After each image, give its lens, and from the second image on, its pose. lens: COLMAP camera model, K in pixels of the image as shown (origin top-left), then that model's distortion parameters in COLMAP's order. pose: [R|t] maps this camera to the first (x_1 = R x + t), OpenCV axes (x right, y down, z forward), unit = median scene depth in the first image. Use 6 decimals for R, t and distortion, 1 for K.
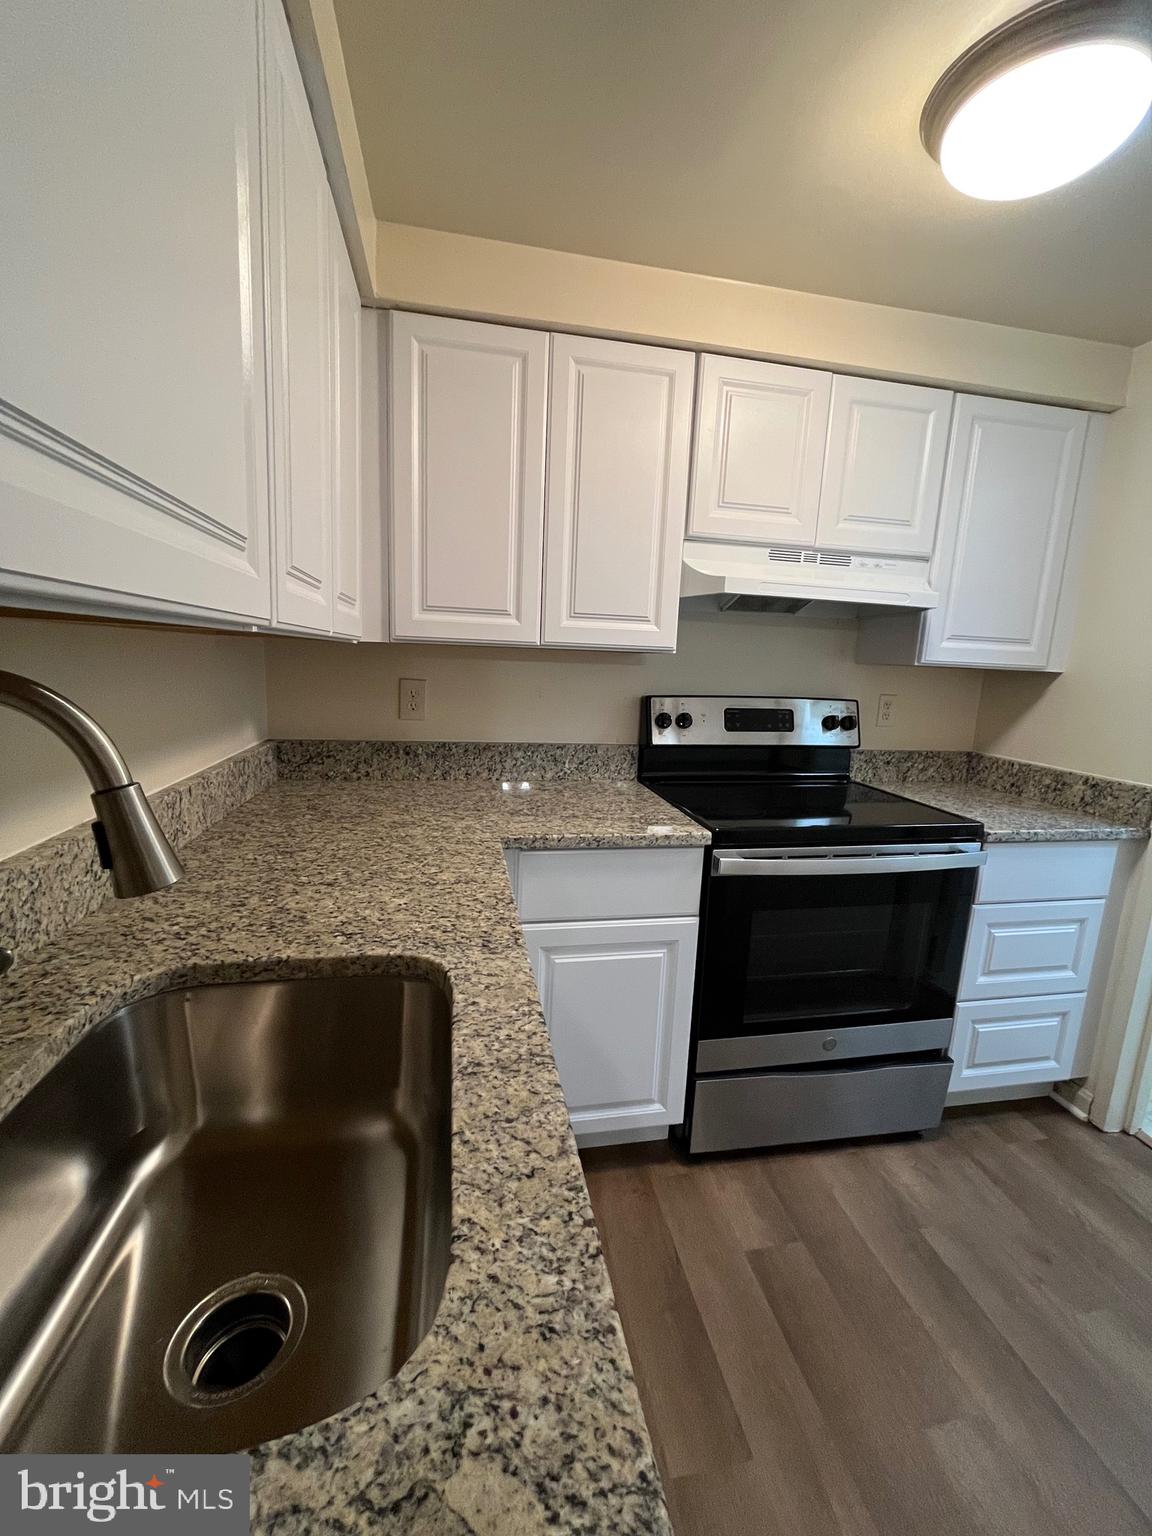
lens RADIAL K [[619.3, 0, 578.7], [0, 619.3, 765.1], [0, 0, 1]] dist [-0.003286, 0.000307]
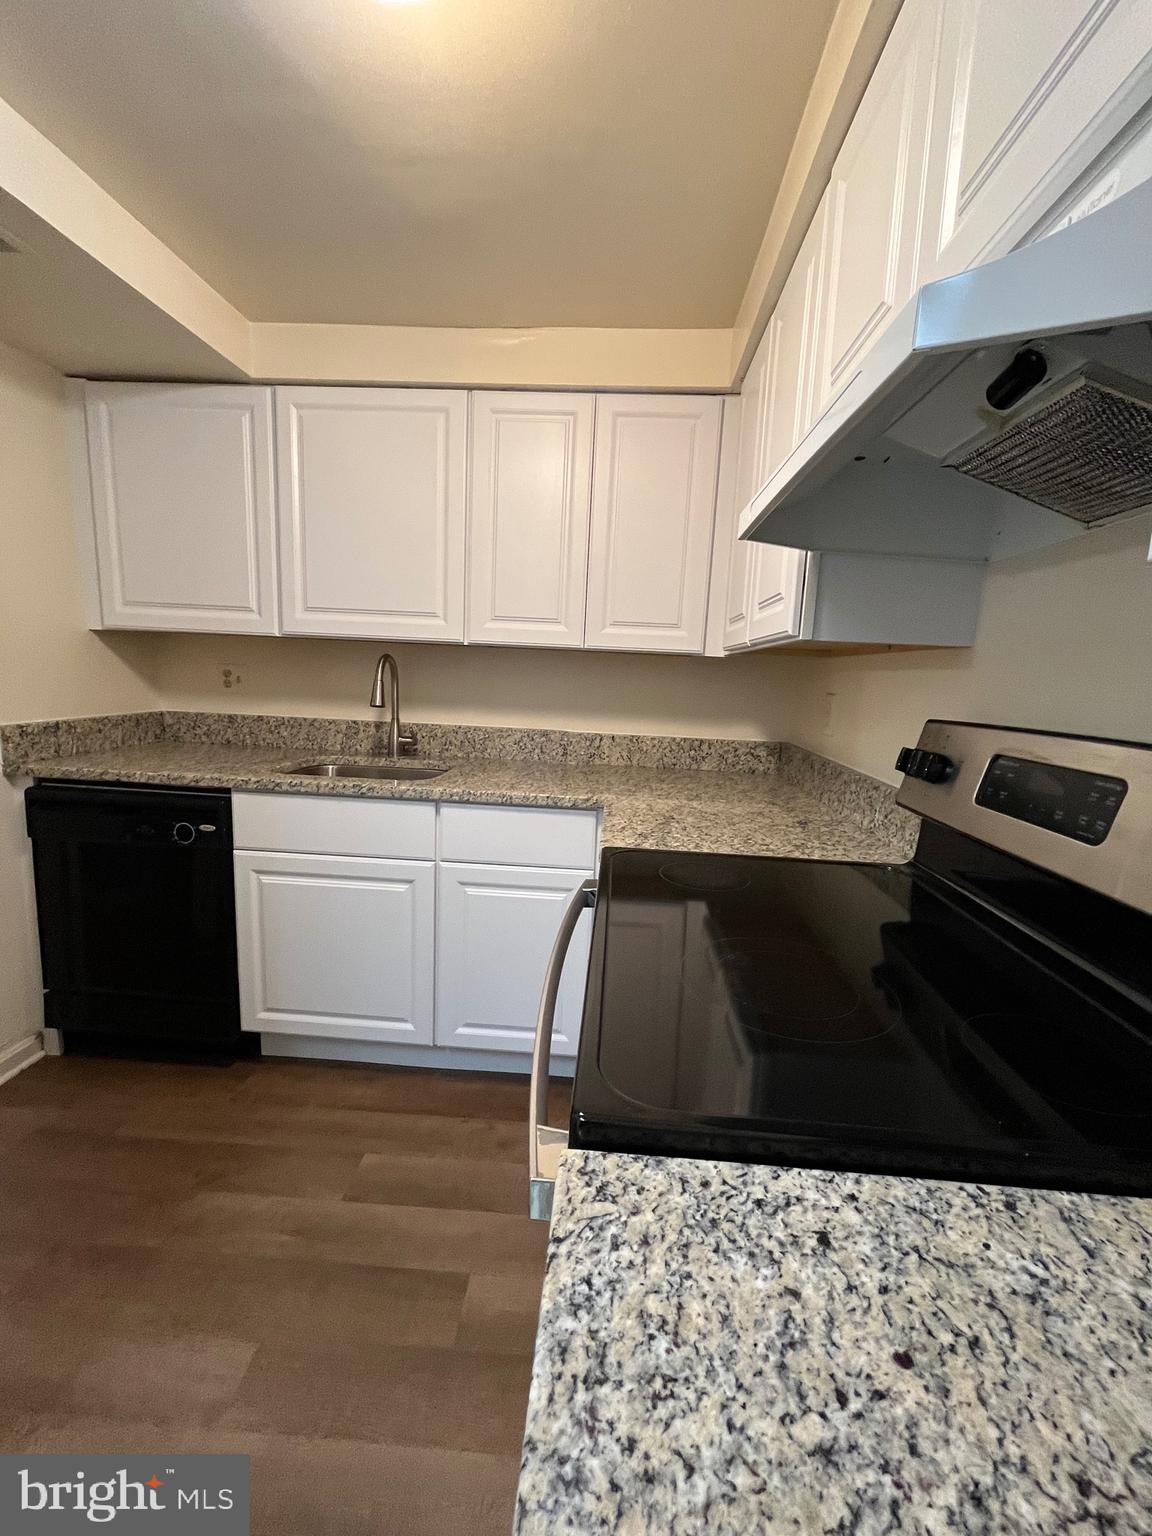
lens RADIAL K [[619.3, 0, 578.7], [0, 619.3, 765.1], [0, 0, 1]] dist [-0.003286, 0.000307]
pose [[-0.251750, 0.093466, -0.963268, 0.882298], [-0.220312, 0.963658, 0.151082, -0.102543], [0.942383, 0.250254, -0.222009, 0.984887]]
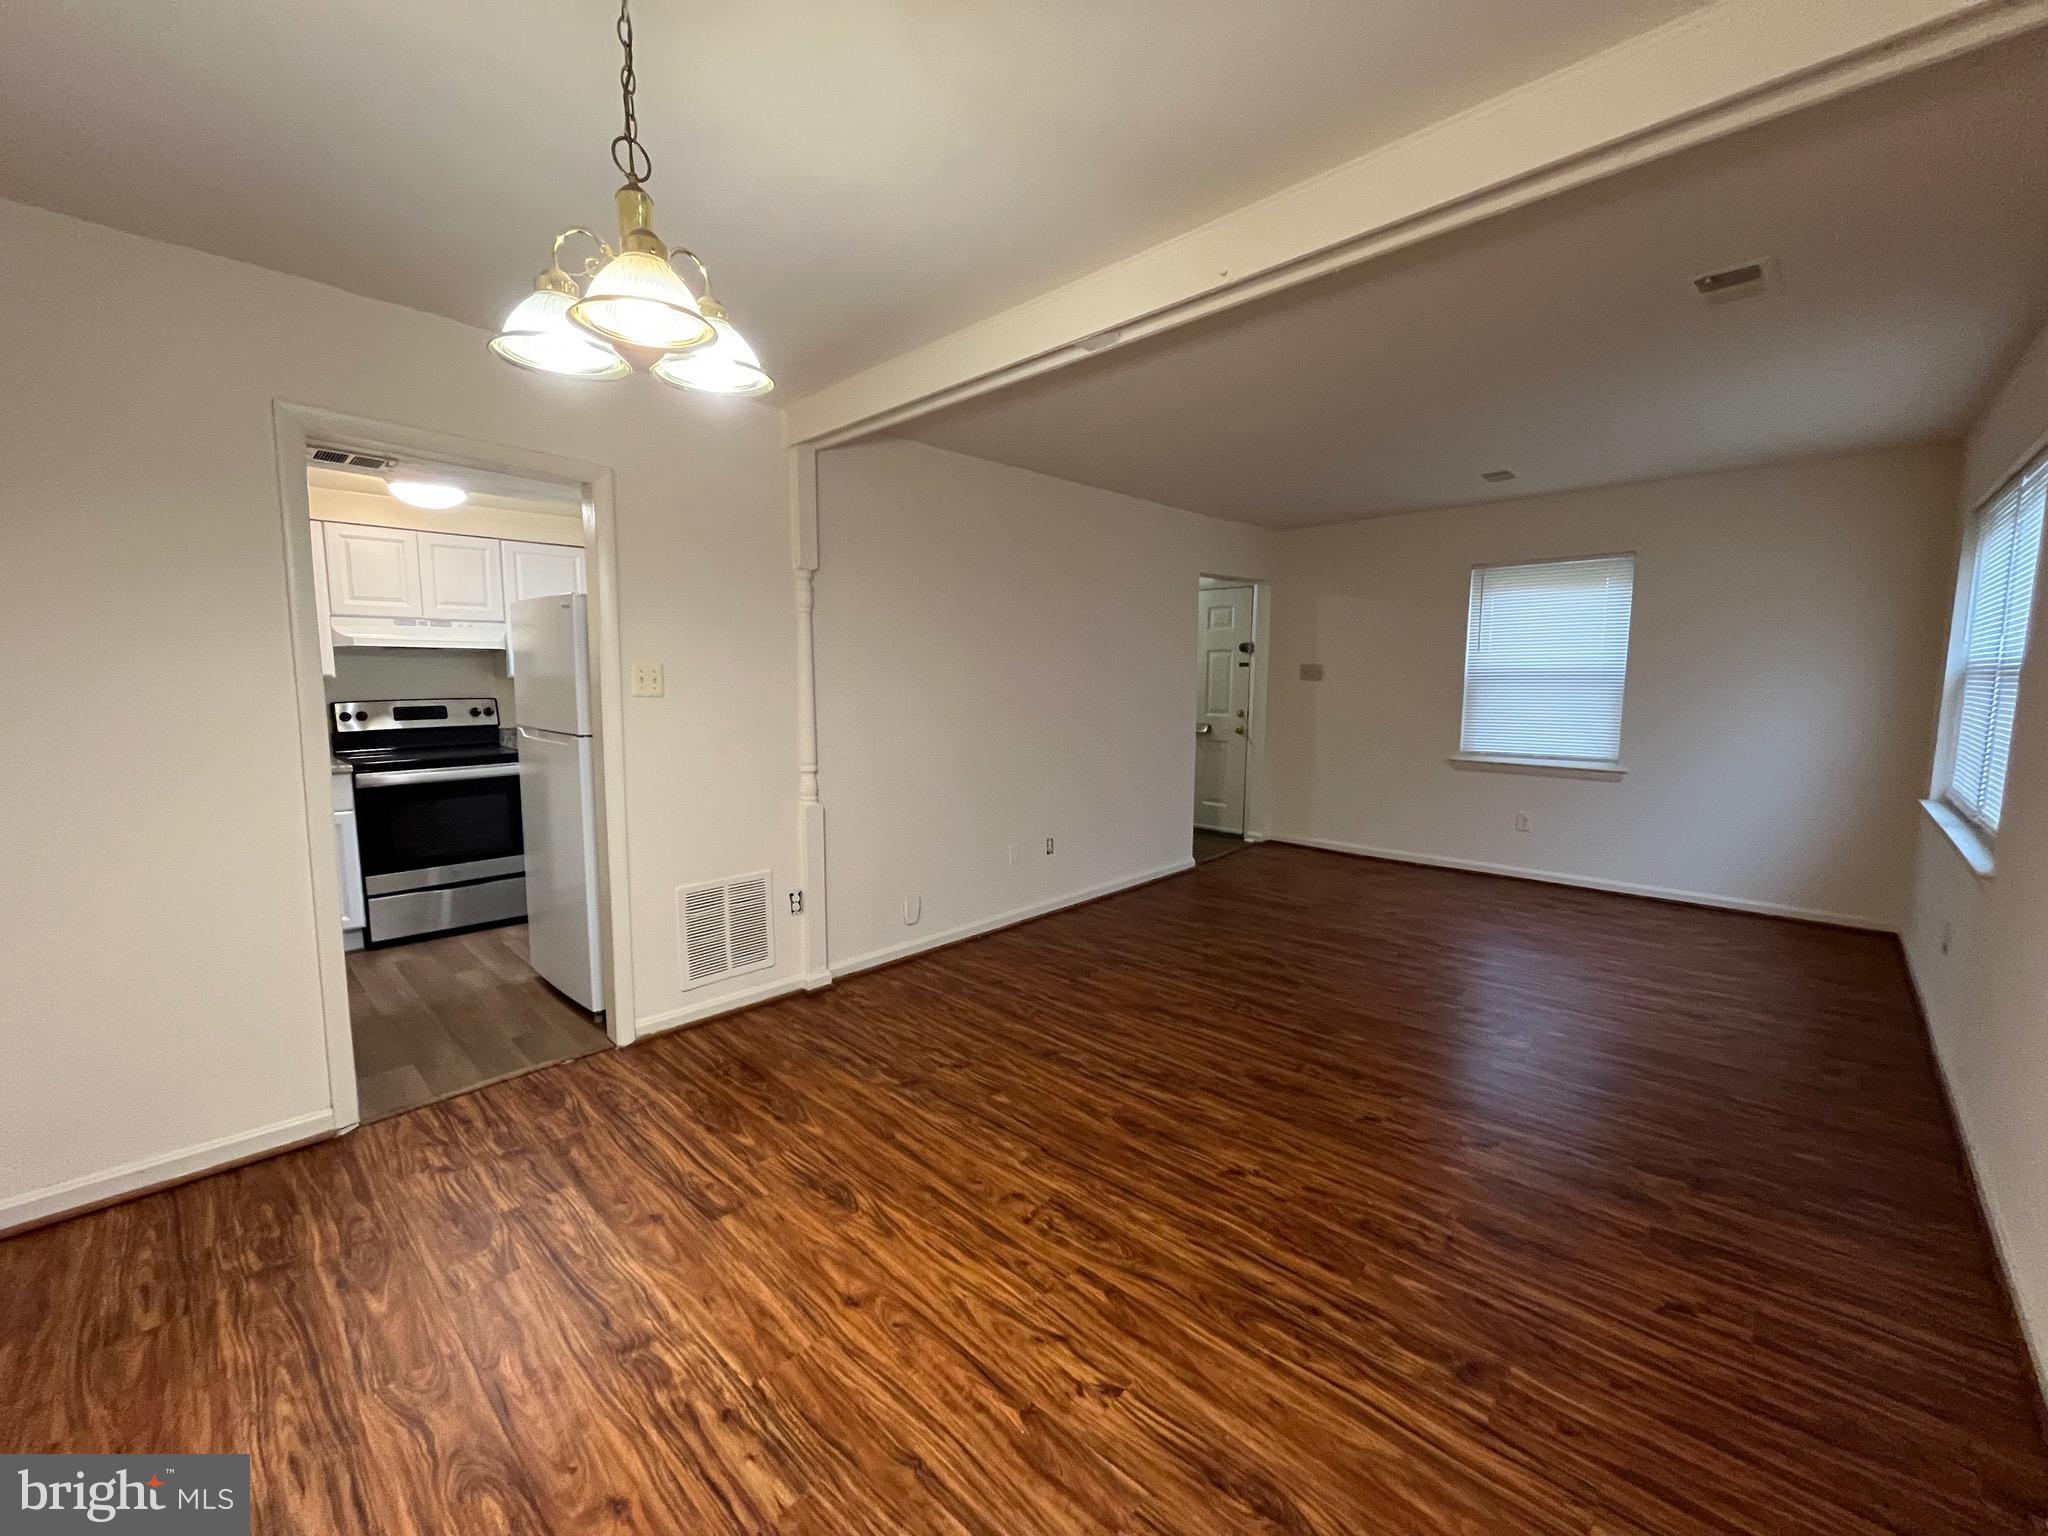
lens RADIAL K [[825.7, 0, 1020.0], [0, 825.7, 764.5], [0, 0, 1]] dist [-0.003286, 0.000307]
pose [[0.816675, -0.104008, 0.567648, 0.407050], [0.131608, 0.991272, -0.007717, 0.360948], [-0.561890, 0.081010, 0.823235, -2.123570]]
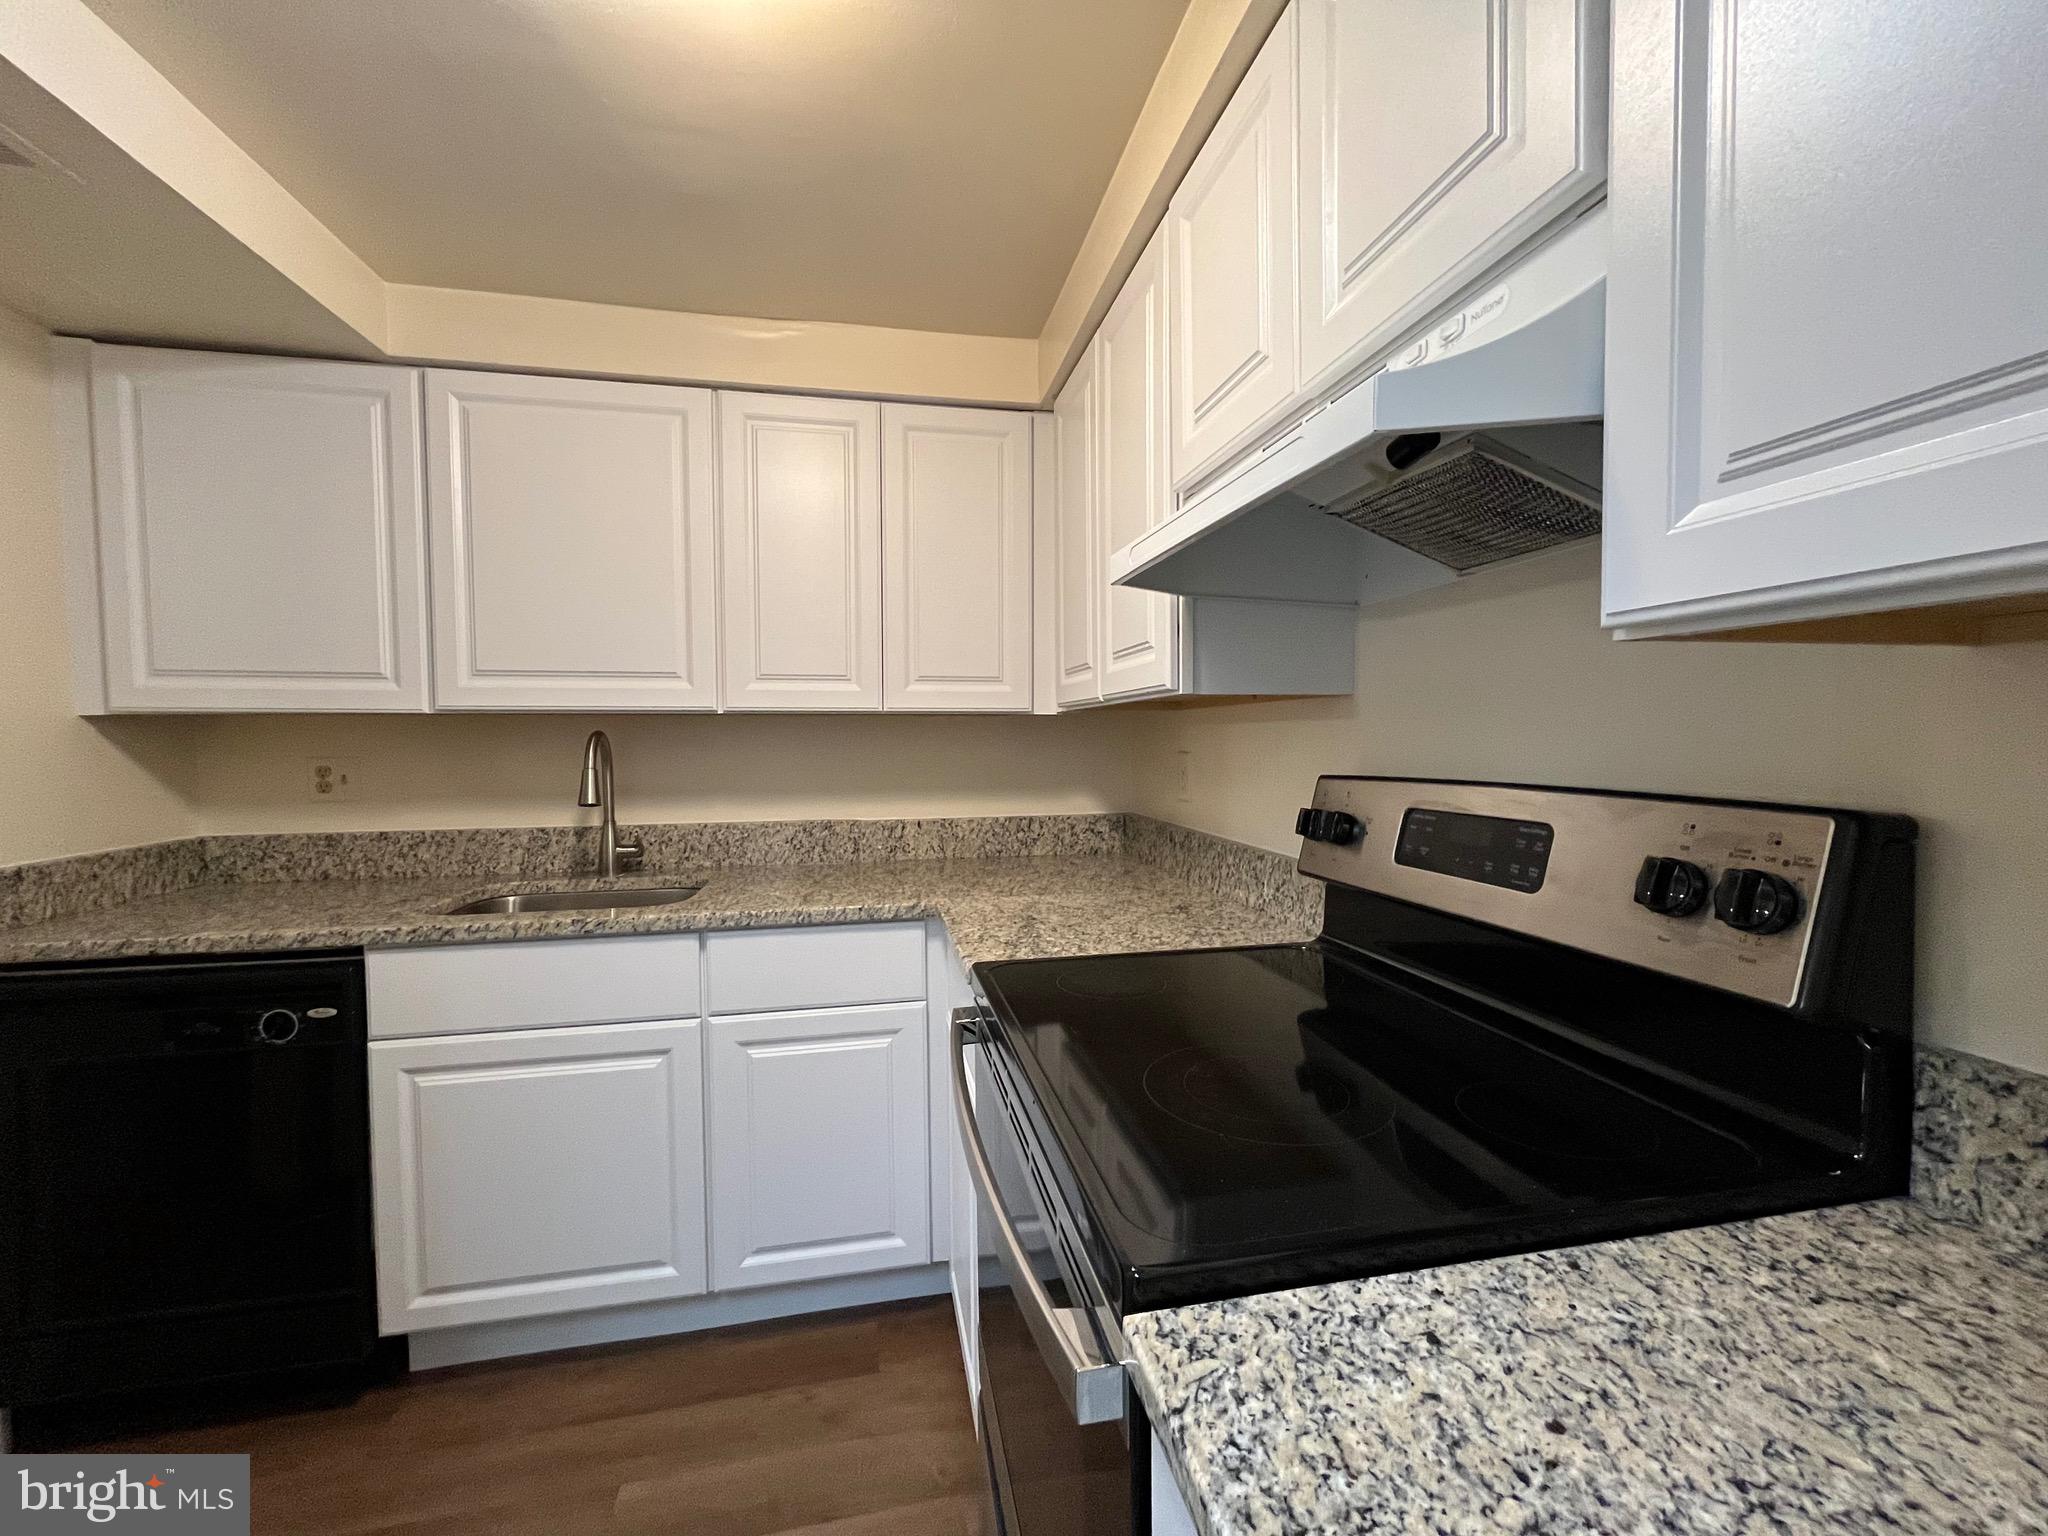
lens RADIAL K [[825.7, 0, 1020.0], [0, 825.7, 764.5], [0, 0, 1]] dist [-0.003286, 0.000307]
pose [[0.002621, -0.006424, -0.999976, 0.942323], [-0.165303, 0.986220, -0.006769, -0.088896], [0.986239, 0.165317, 0.001523, 0.887821]]
